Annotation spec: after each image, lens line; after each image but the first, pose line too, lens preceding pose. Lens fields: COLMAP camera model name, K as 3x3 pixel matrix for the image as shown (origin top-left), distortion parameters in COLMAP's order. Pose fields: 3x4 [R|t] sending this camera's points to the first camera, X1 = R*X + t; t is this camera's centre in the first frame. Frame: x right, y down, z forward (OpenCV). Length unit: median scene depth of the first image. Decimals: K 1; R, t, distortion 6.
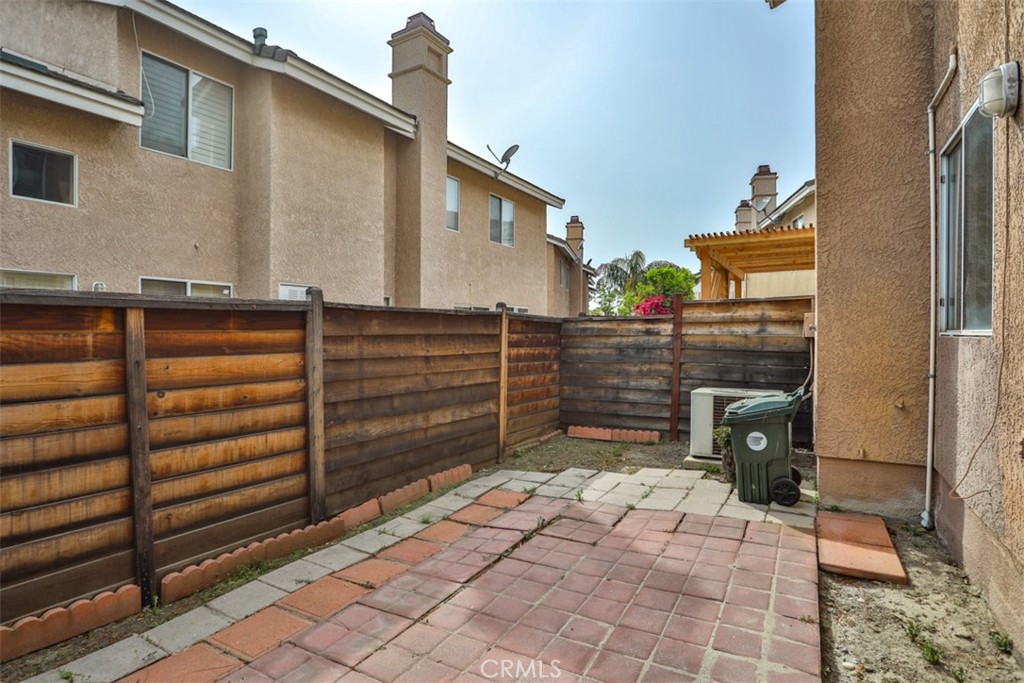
lens RADIAL K [[523.7, 0, 512.0], [0, 523.7, 341.5], [0, 0, 1]] dist [-0.082055, 0.033278]
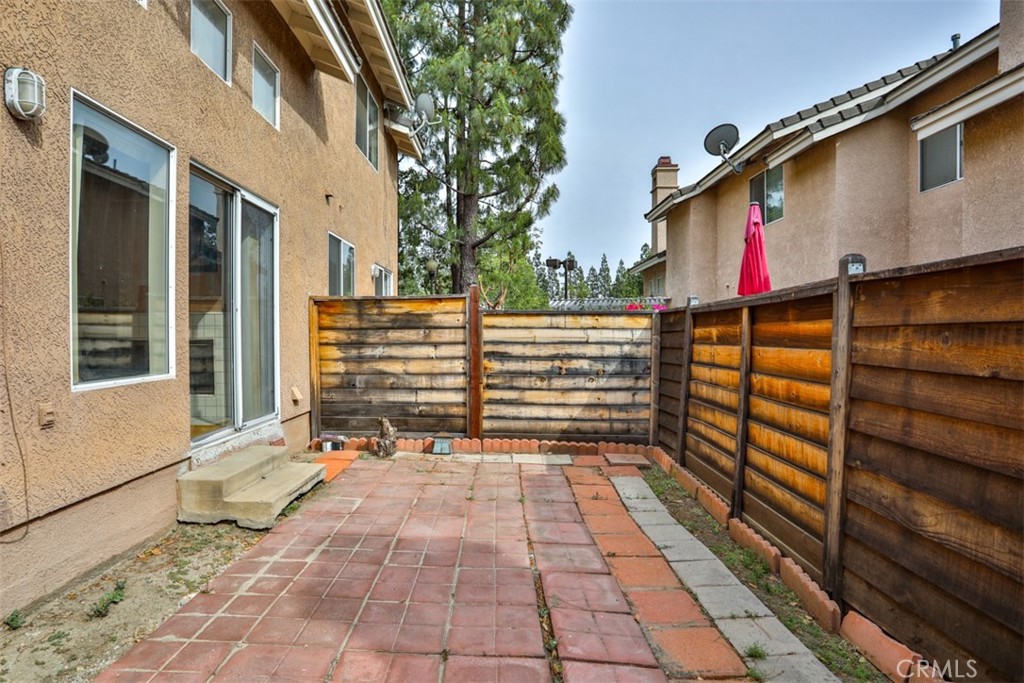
lens RADIAL K [[544.2, 0, 490.5], [0, 544.2, 343.2], [0, 0, 1]] dist [-0.085939, 0.038755]
pose [[-0.873951, 0.007112, -0.485962, 0.295634], [-0.008732, 0.999502, 0.030332, -0.004716], [0.485935, 0.030752, -0.873454, 1.103298]]
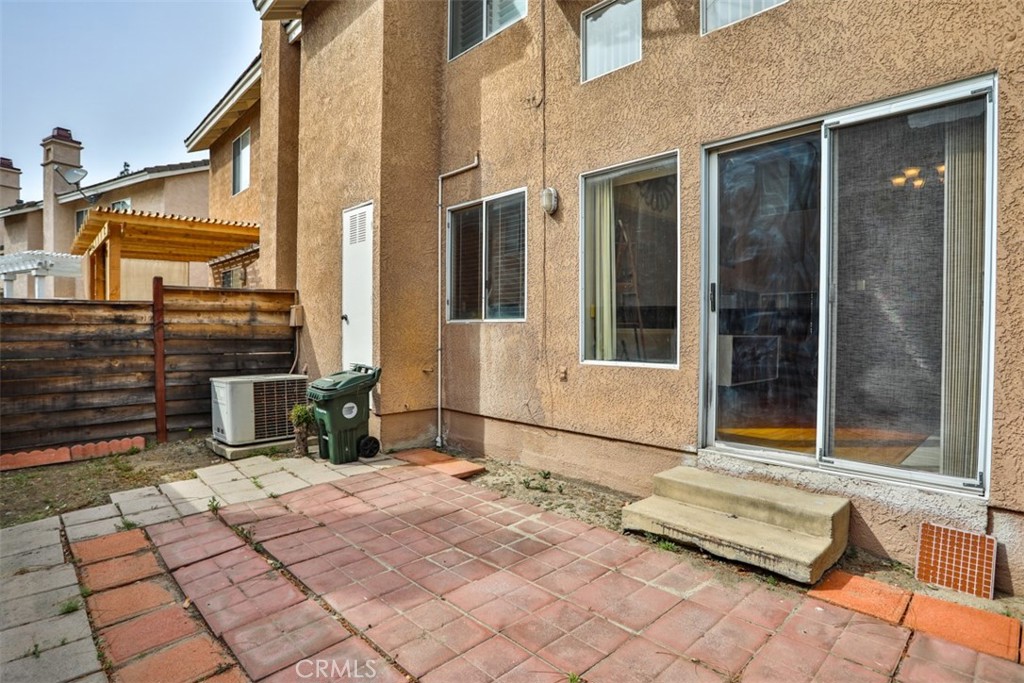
lens RADIAL K [[523.7, 0, 512.0], [0, 523.7, 341.5], [0, 0, 1]] dist [-0.082055, 0.033278]
pose [[0.271722, -0.022600, 0.962110, -0.489796], [0.012647, 0.999722, 0.019912, 0.011315], [-0.962293, 0.006757, 0.271932, 0.253664]]
